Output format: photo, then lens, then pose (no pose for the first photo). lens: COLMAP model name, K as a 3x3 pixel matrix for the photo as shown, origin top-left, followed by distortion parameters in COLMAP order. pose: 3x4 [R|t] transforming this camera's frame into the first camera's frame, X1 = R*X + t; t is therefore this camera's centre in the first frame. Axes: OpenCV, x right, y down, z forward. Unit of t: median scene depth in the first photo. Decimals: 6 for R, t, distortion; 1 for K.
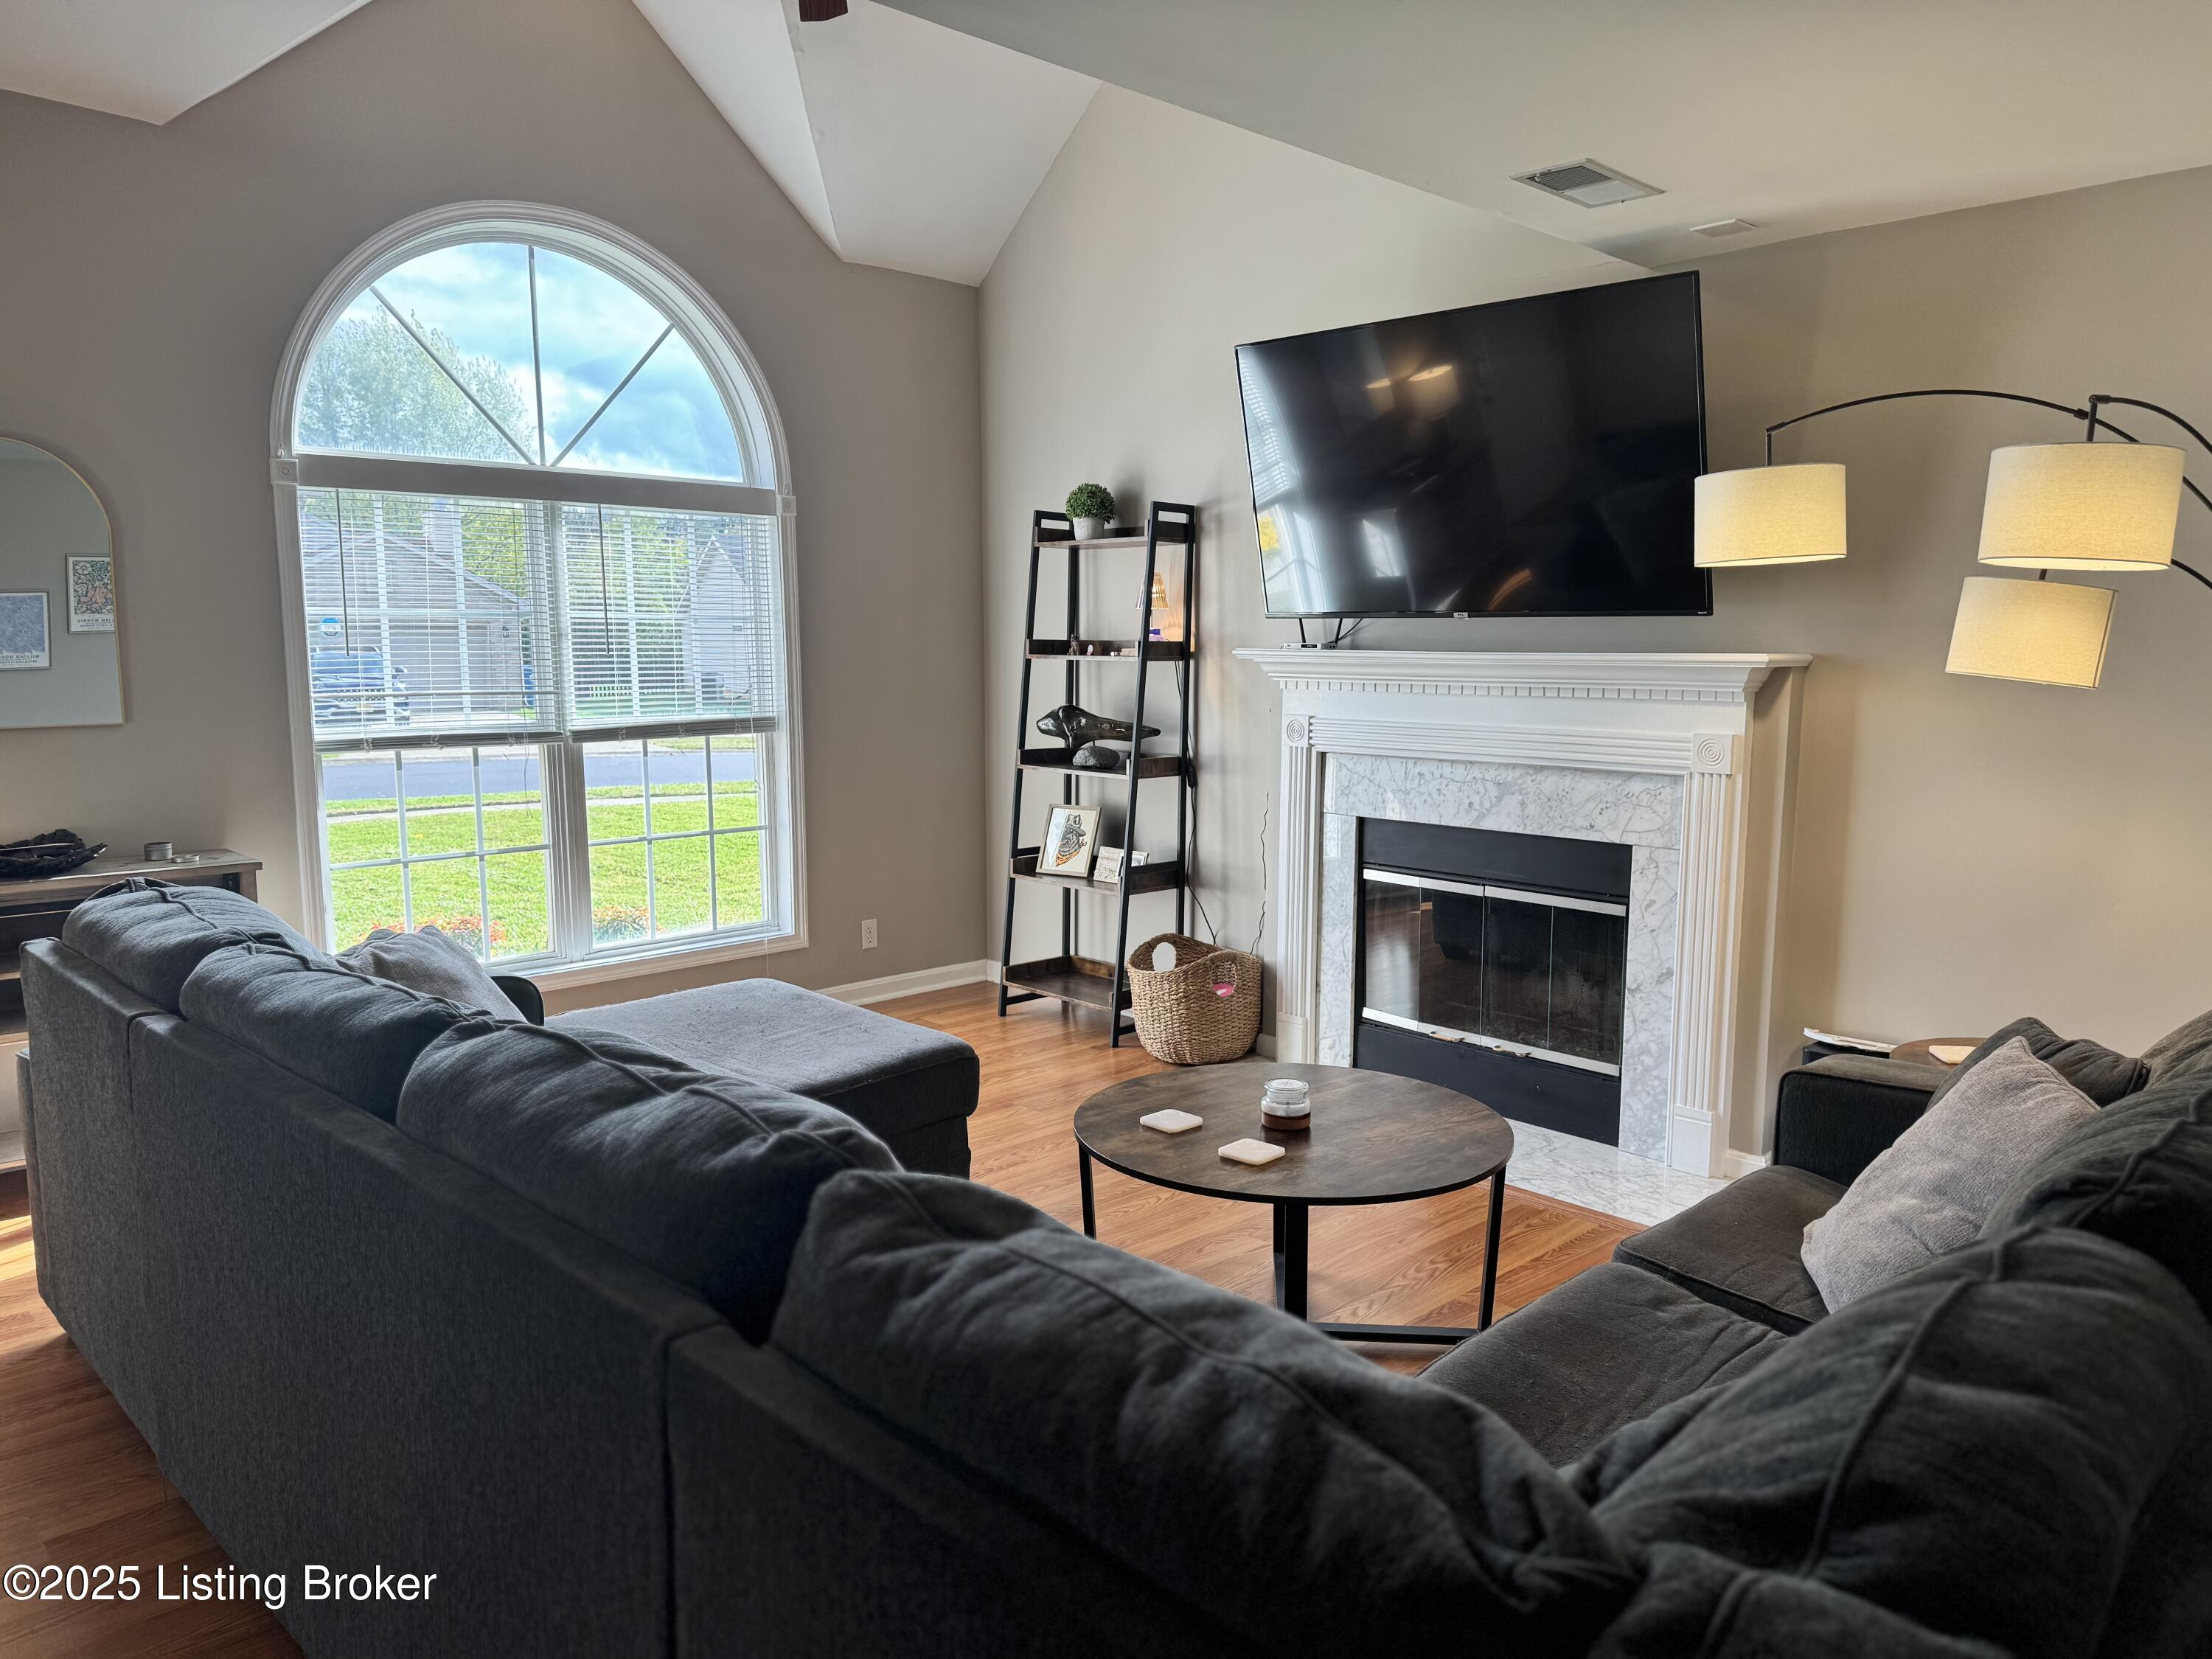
lens RADIAL K [[1548.0, 0, 1110.1], [0, 1548.0, 842.5], [0, 0, 1]] dist [0.072937, -0.089934]
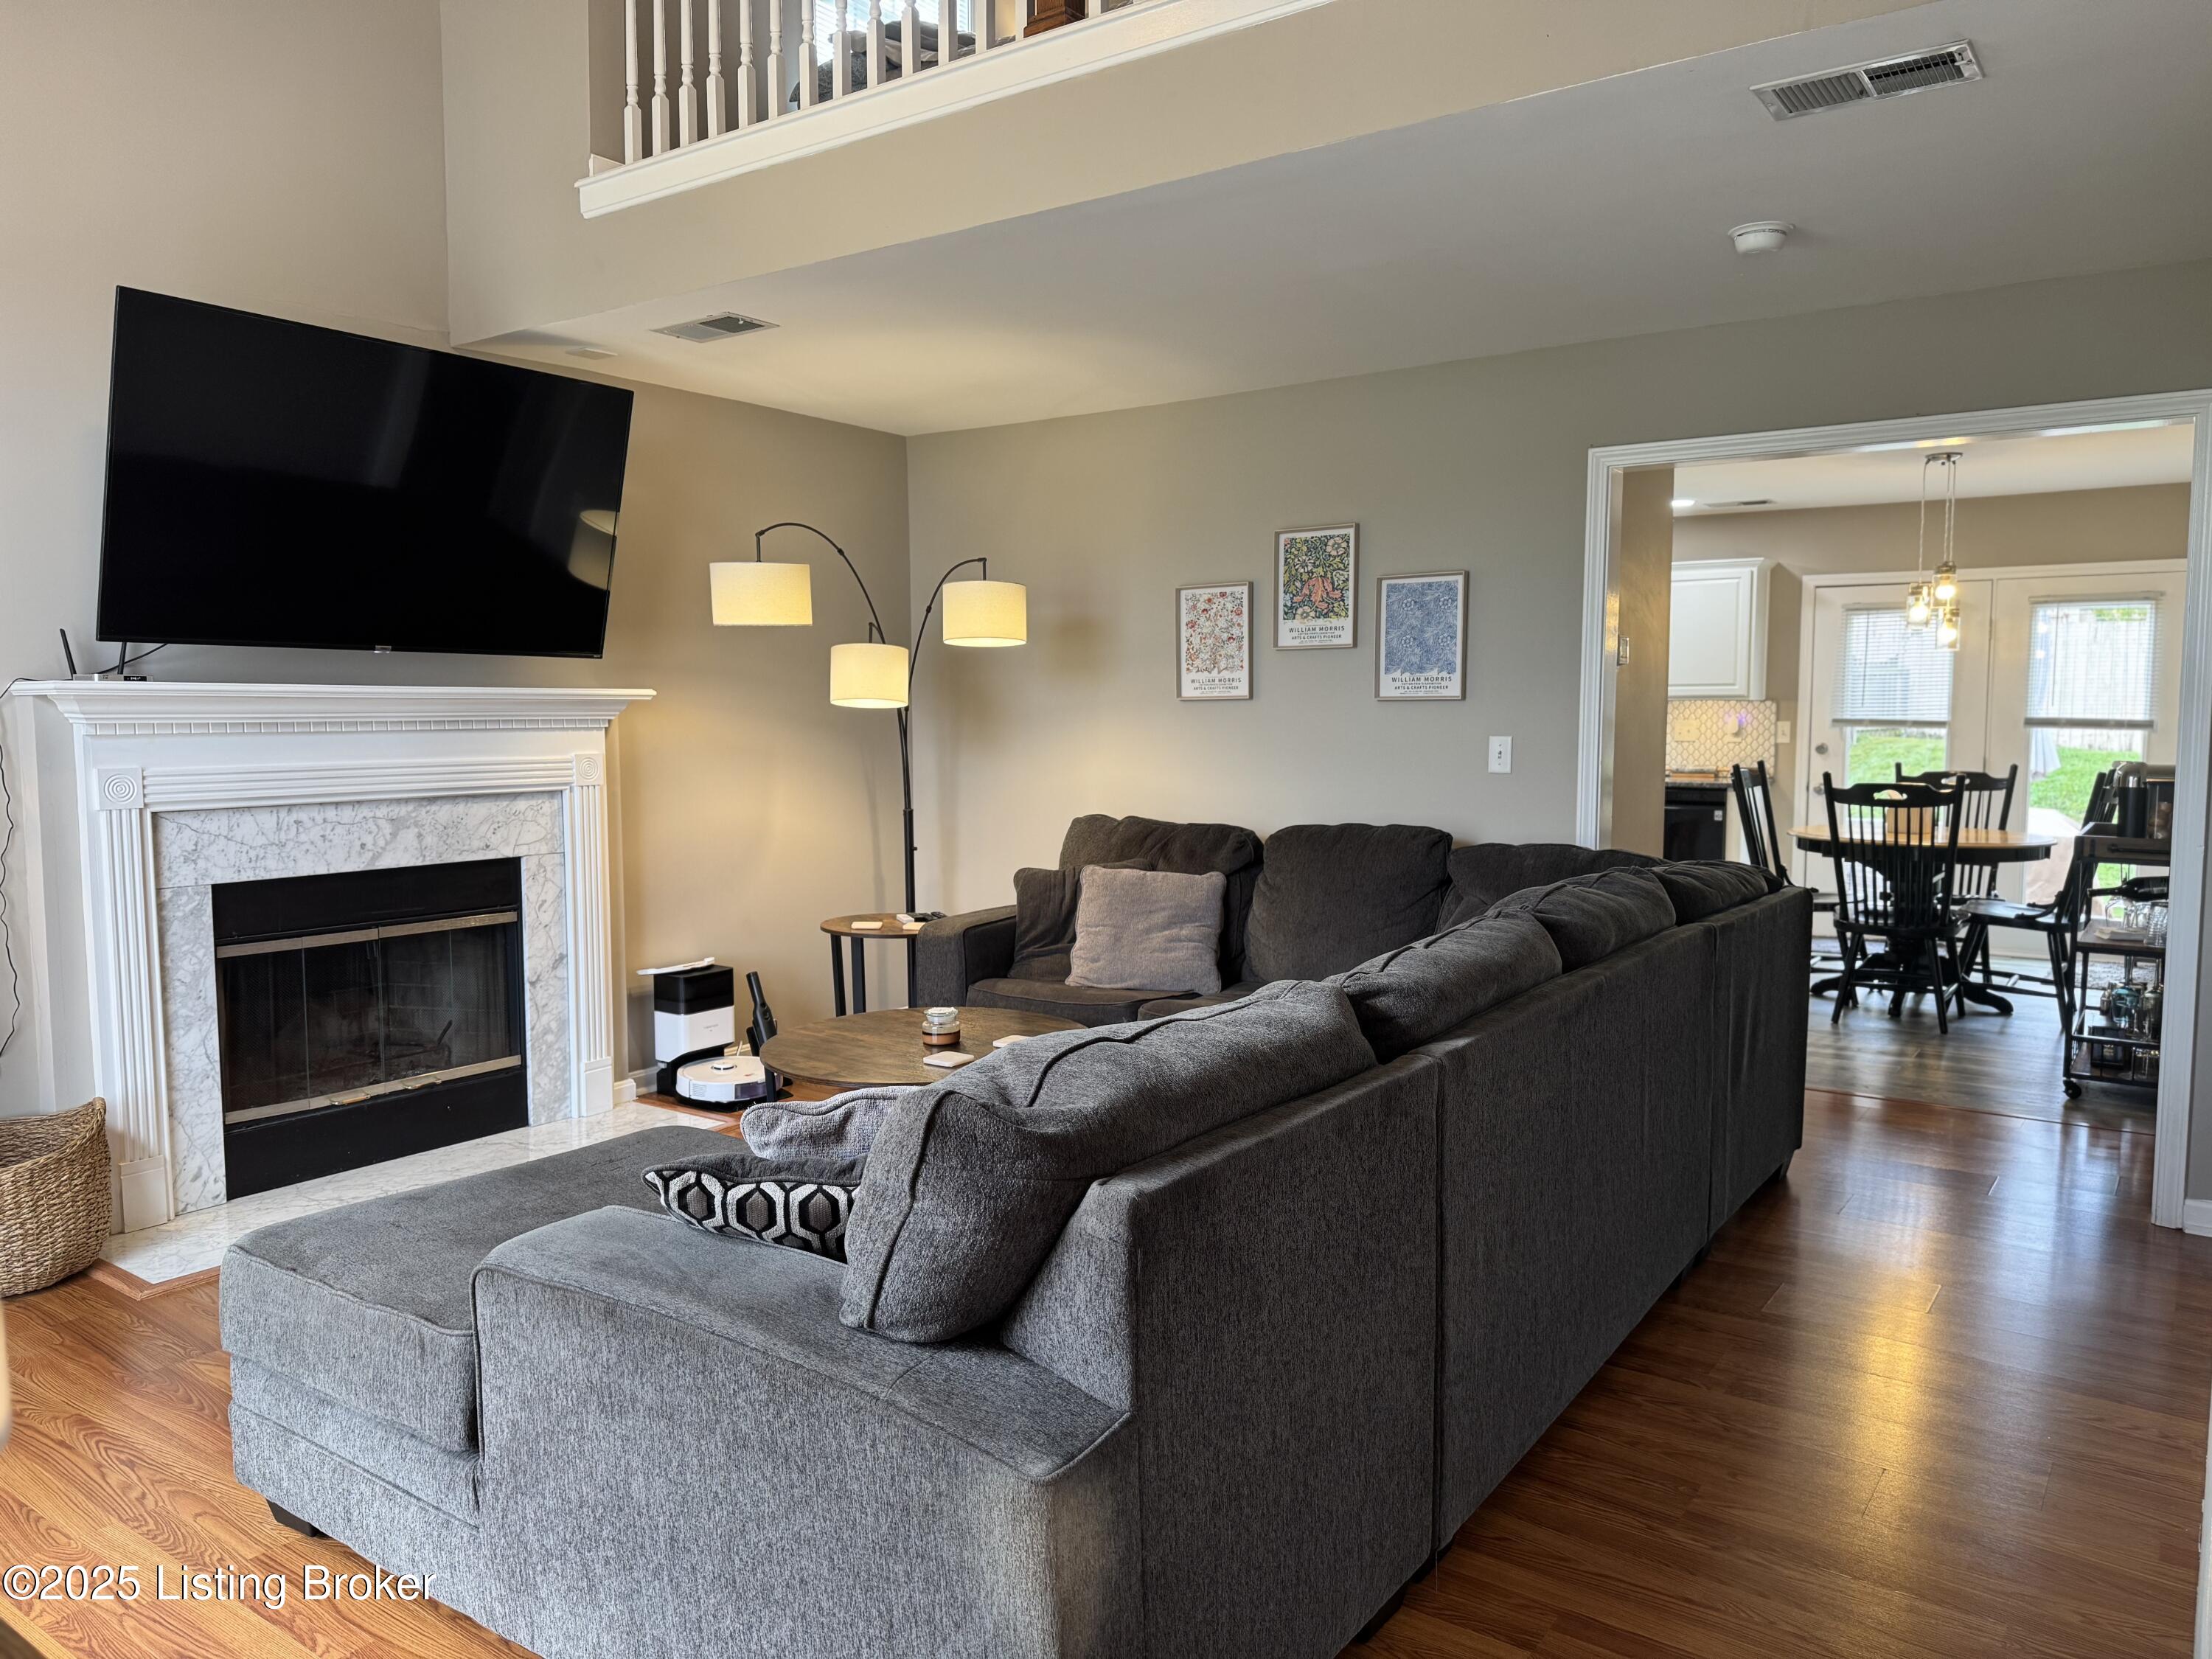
lens RADIAL K [[1548.0, 0, 1104.8], [0, 1548.0, 830.5], [0, 0, 1]] dist [0.072937, -0.089934]
pose [[-0.191498, -0.078595, 0.978341, -0.824871], [0.131903, 0.985685, 0.105003, -0.077148], [-0.972589, 0.149154, -0.178390, 0.747157]]
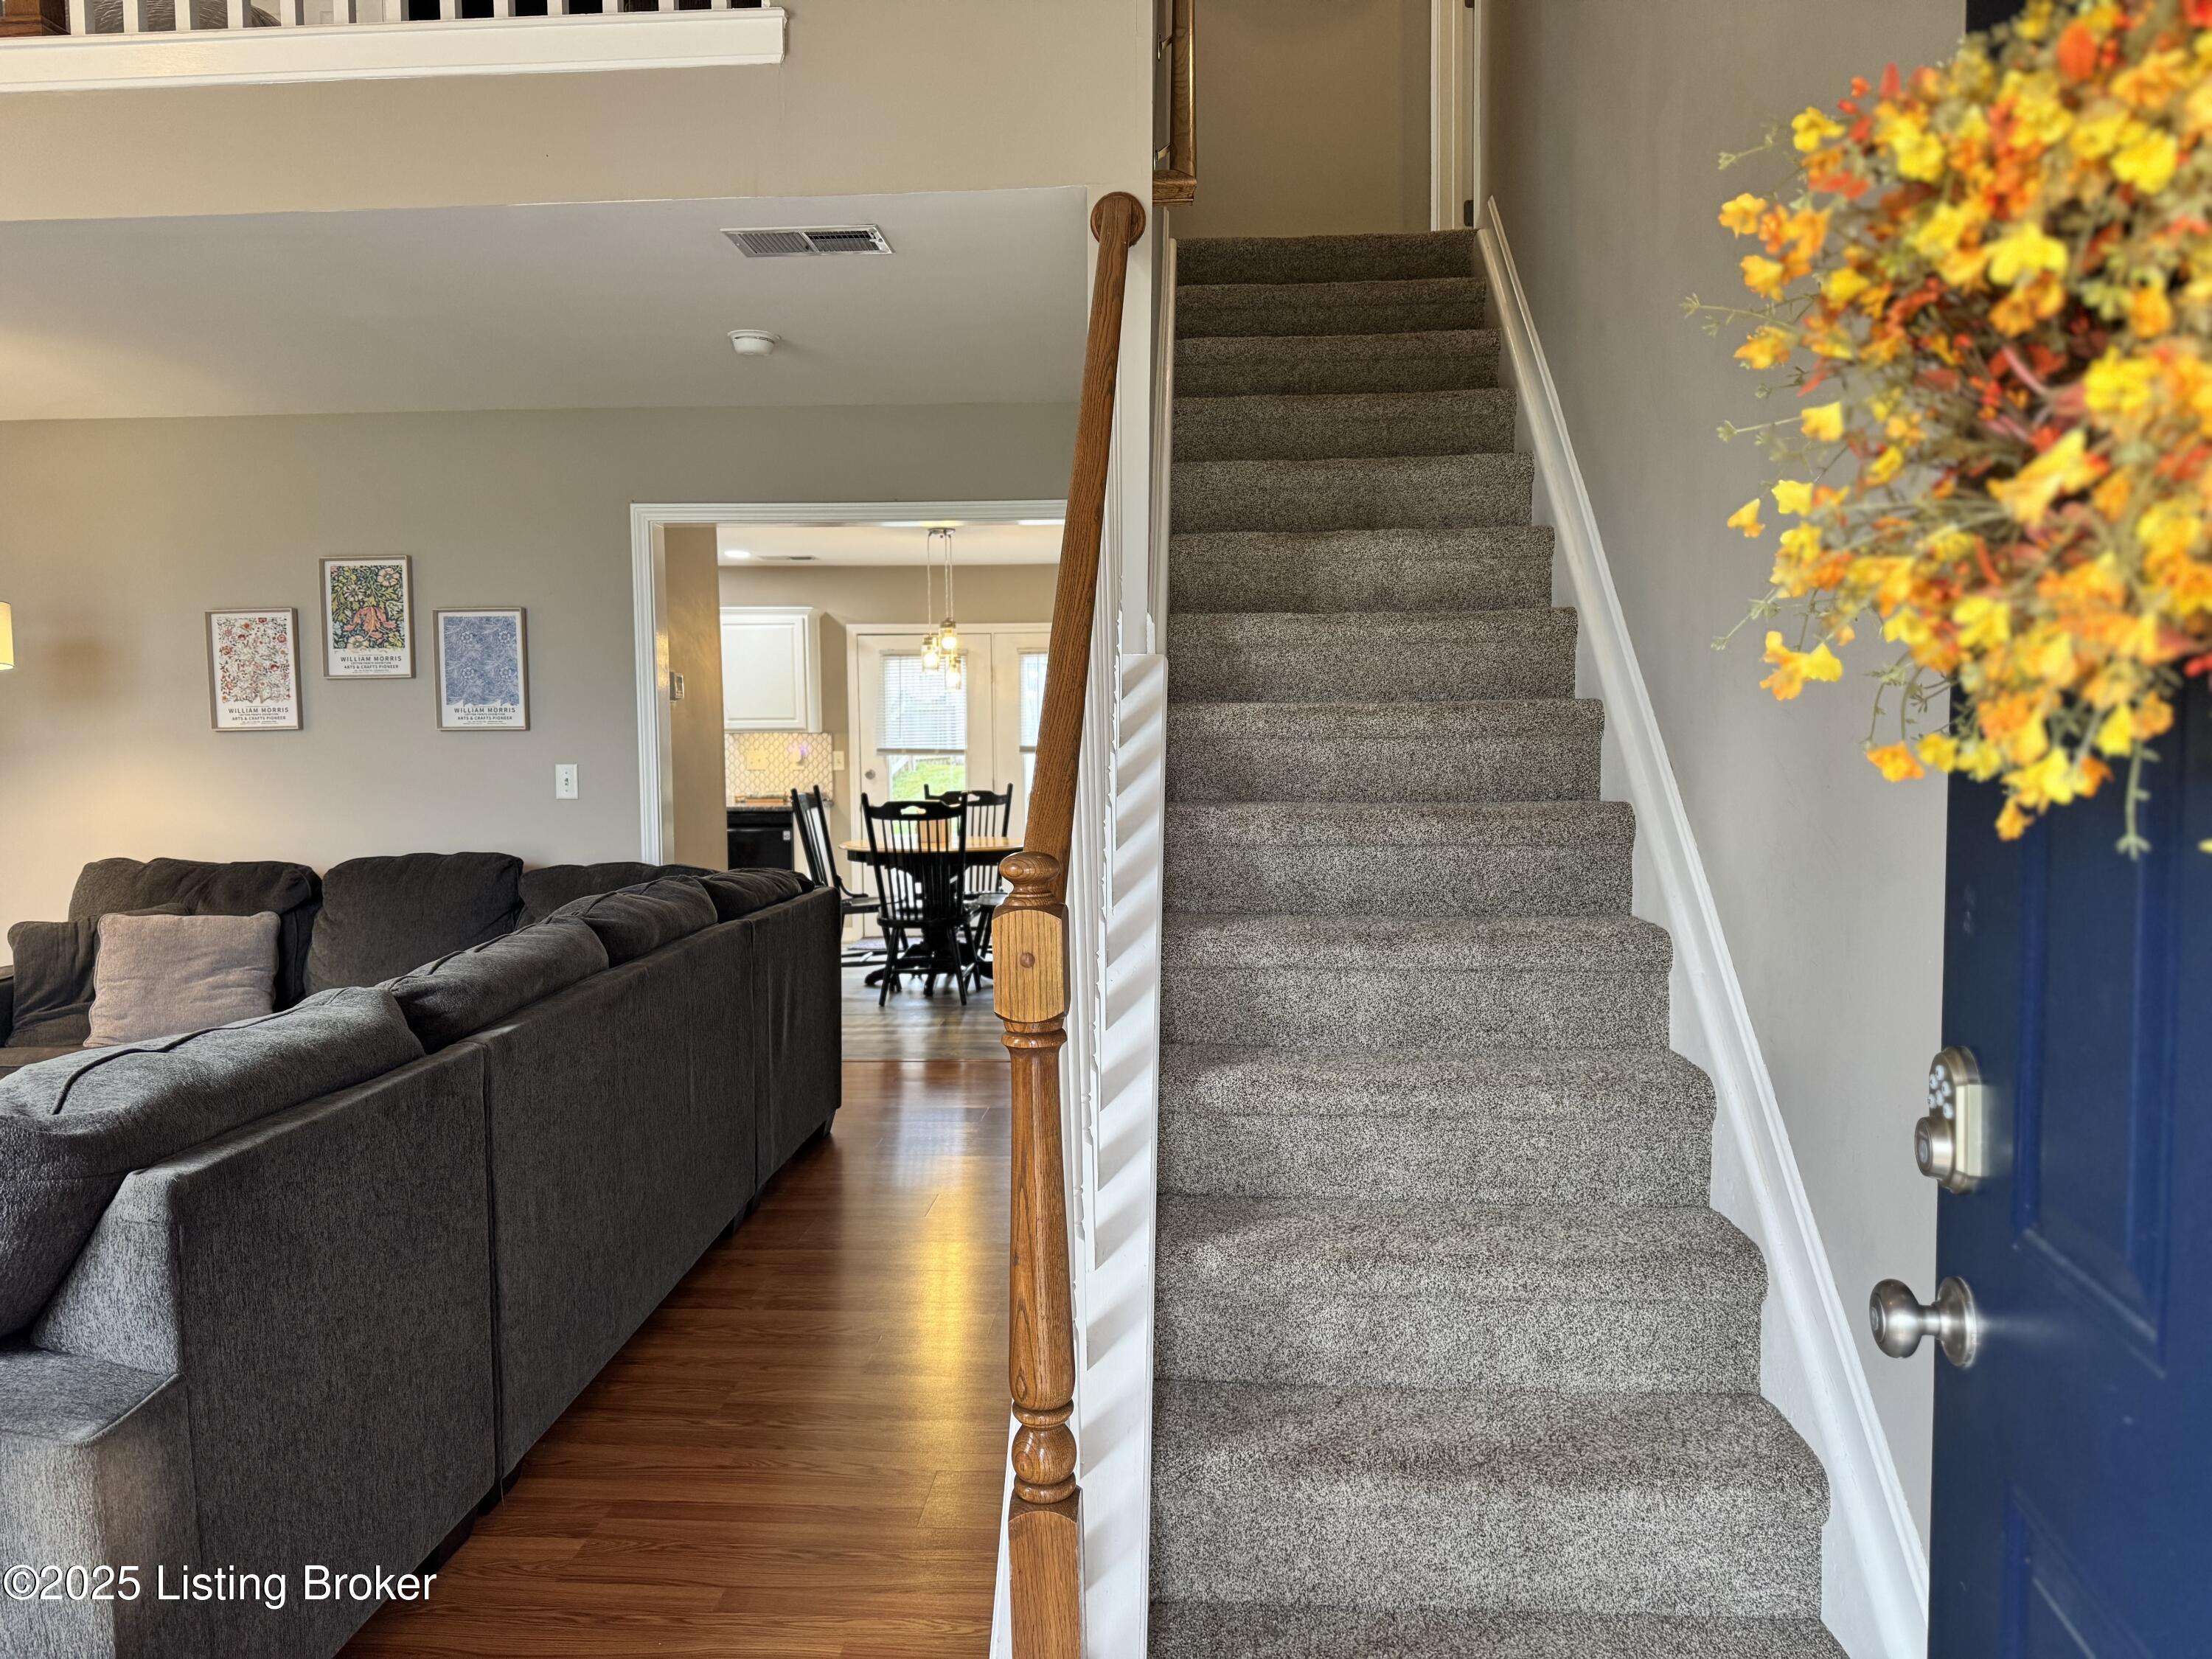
lens RADIAL K [[1548.0, 0, 1099.7], [0, 1548.0, 837.6], [0, 0, 1]] dist [0.072937, -0.089934]
pose [[-0.680468, -0.043407, 0.731491, -0.932577], [0.106170, 0.981870, 0.157030, -0.078089], [-0.725046, 0.184516, -0.663523, 0.767407]]
